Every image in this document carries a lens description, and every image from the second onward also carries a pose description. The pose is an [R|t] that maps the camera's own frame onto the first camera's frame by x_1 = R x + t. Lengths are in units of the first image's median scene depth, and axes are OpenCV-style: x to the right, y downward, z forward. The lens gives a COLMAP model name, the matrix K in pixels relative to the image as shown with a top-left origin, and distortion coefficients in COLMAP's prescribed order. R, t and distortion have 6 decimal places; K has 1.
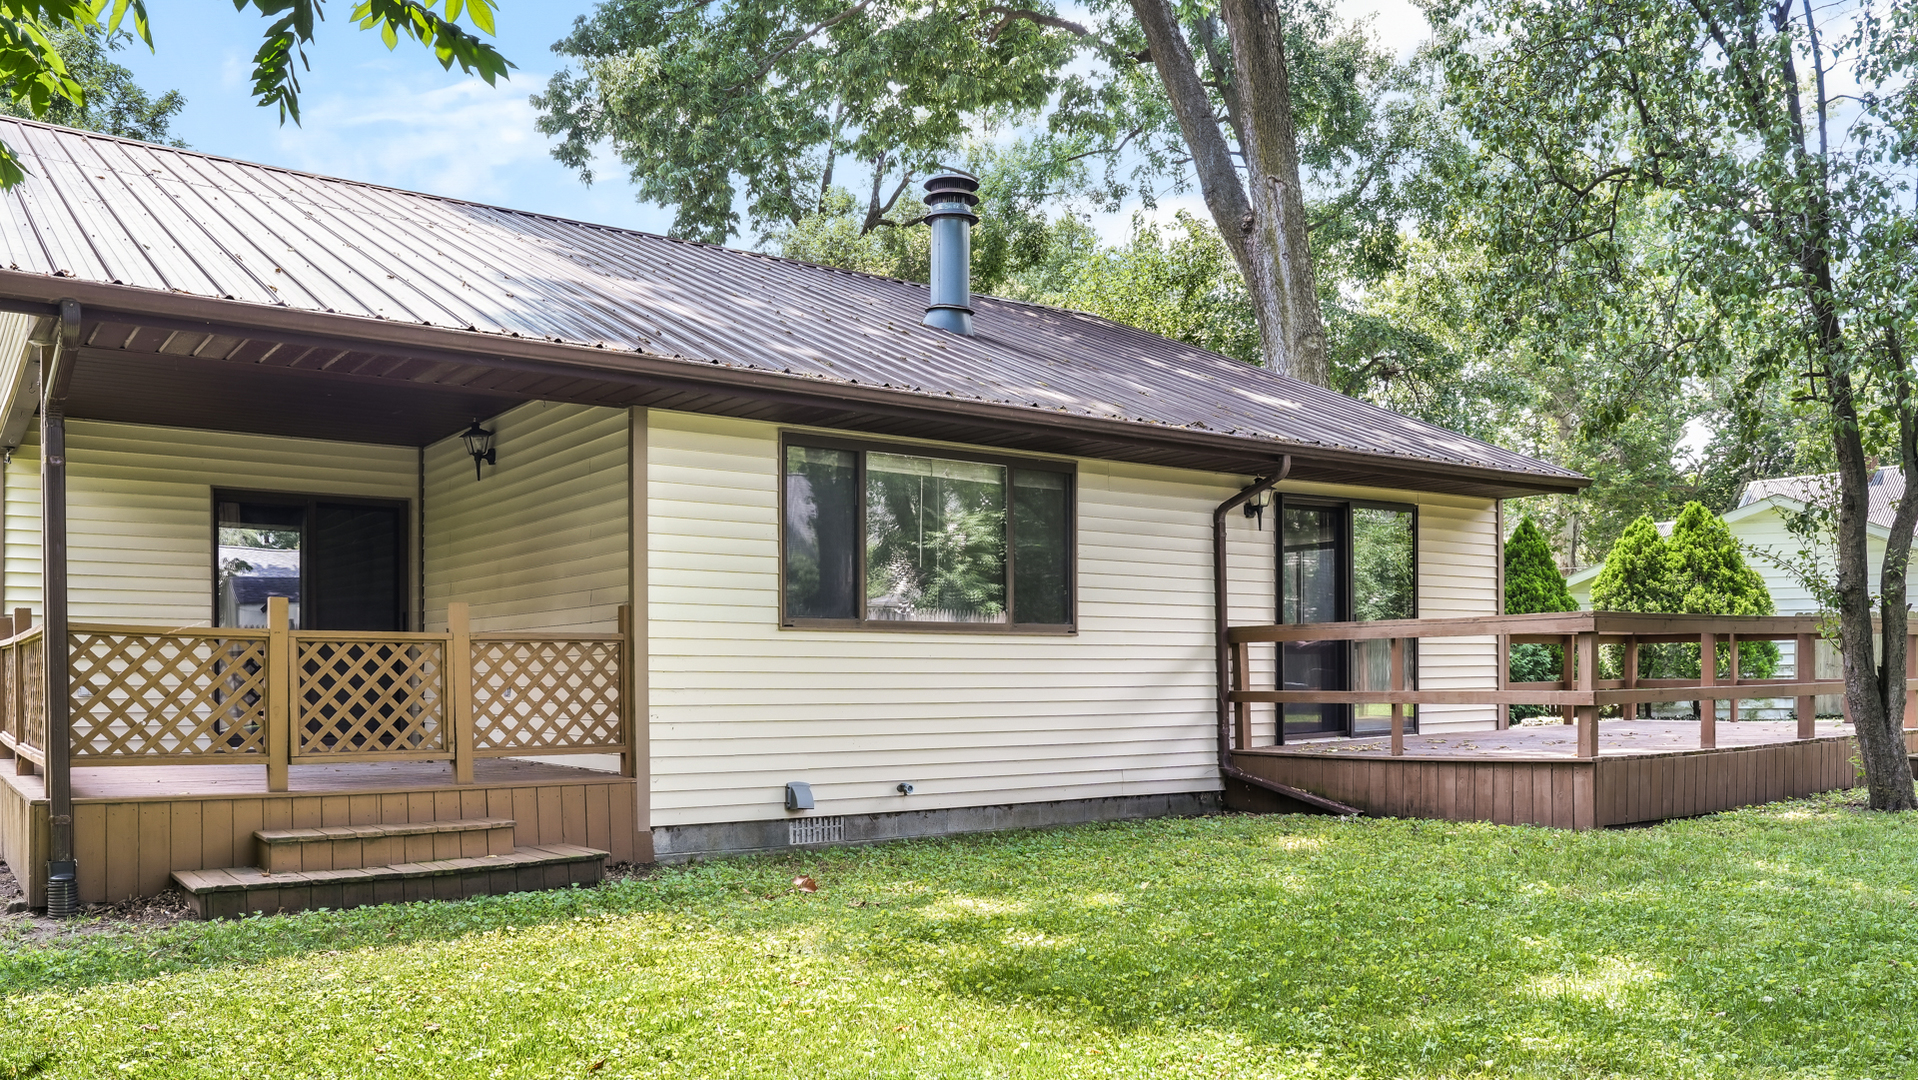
lens RADIAL K [[1459.0, 0, 961.9], [0, 1459.0, 630.6], [0, 0, 1]] dist [-0.054748, -0.001919]
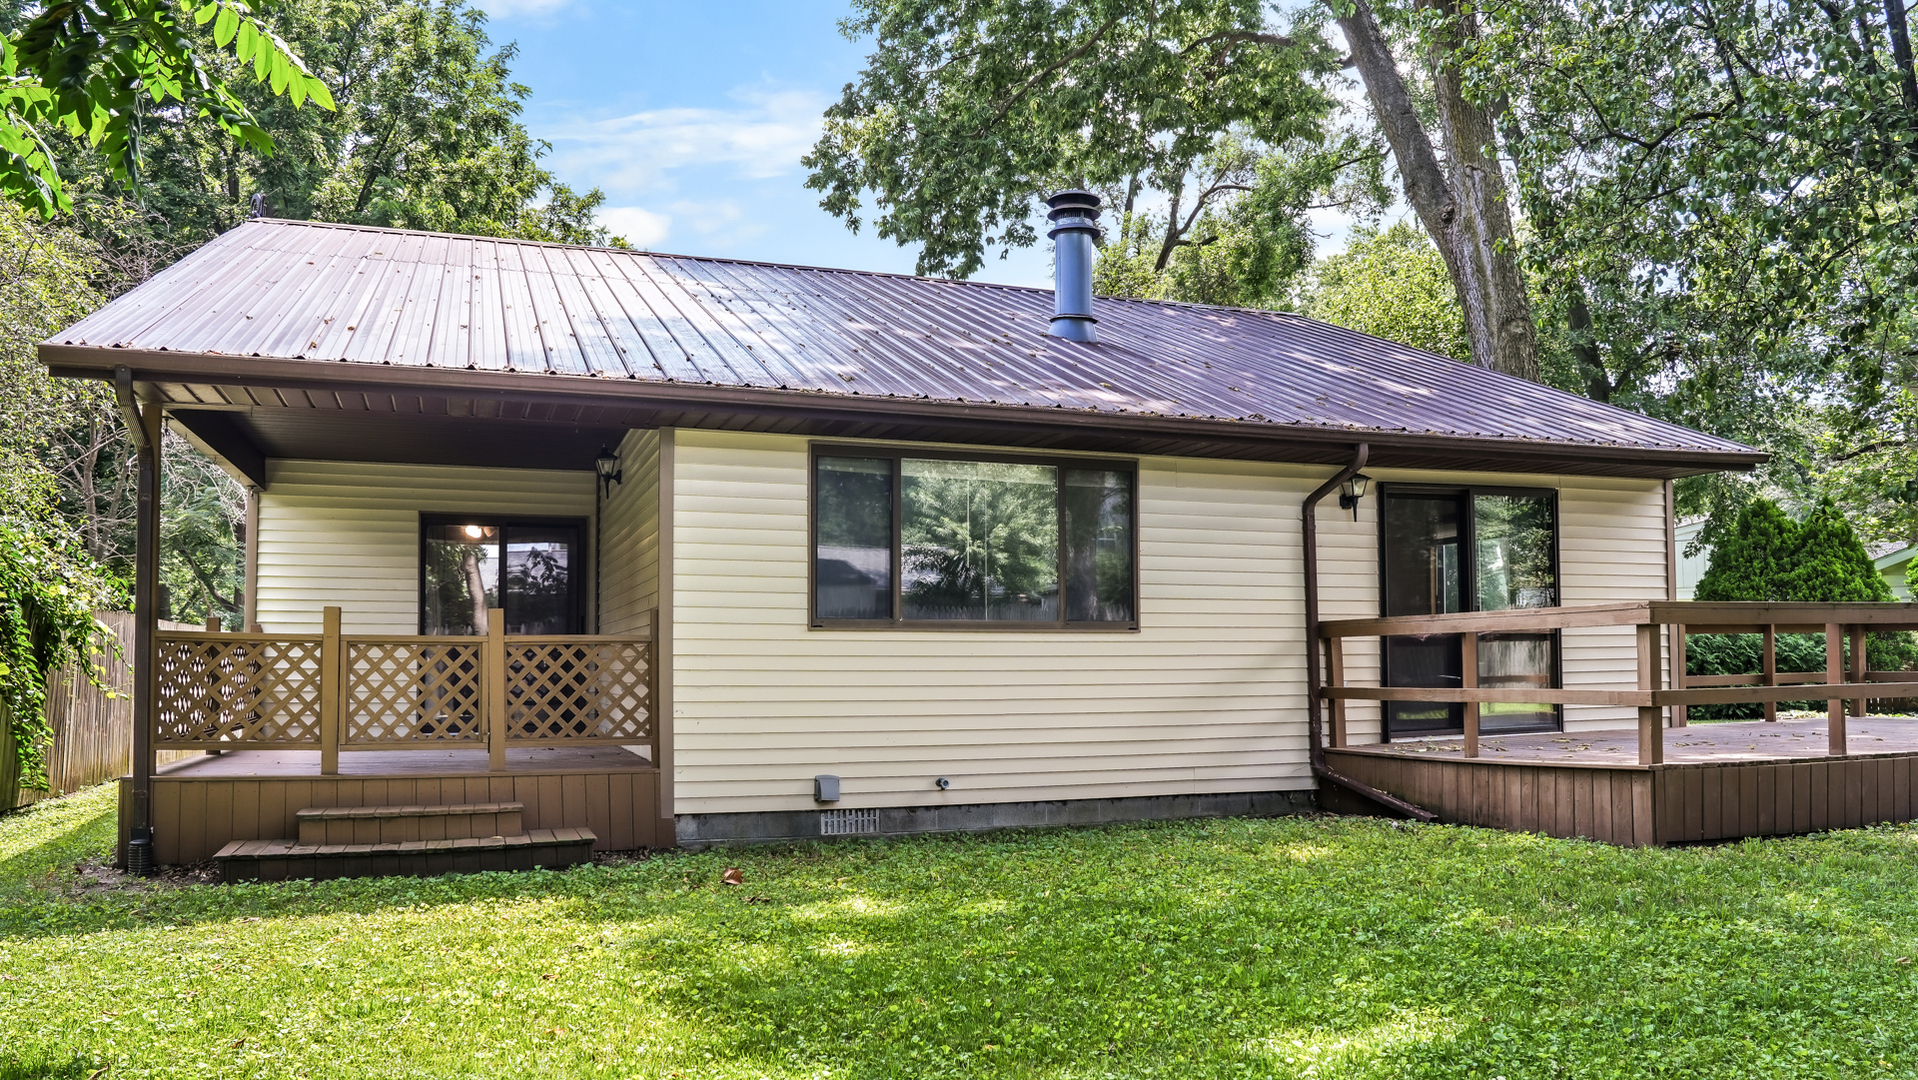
lens RADIAL K [[1343.7, 0, 952.9], [0, 1343.7, 556.2], [0, 0, 1]] dist [-0.098435, 0.074911]
pose [[0.961448, -0.023103, -0.274014, 0.193759], [0.009454, 0.998653, -0.051027, -0.002890], [0.274824, 0.046469, 0.960371, 0.072880]]
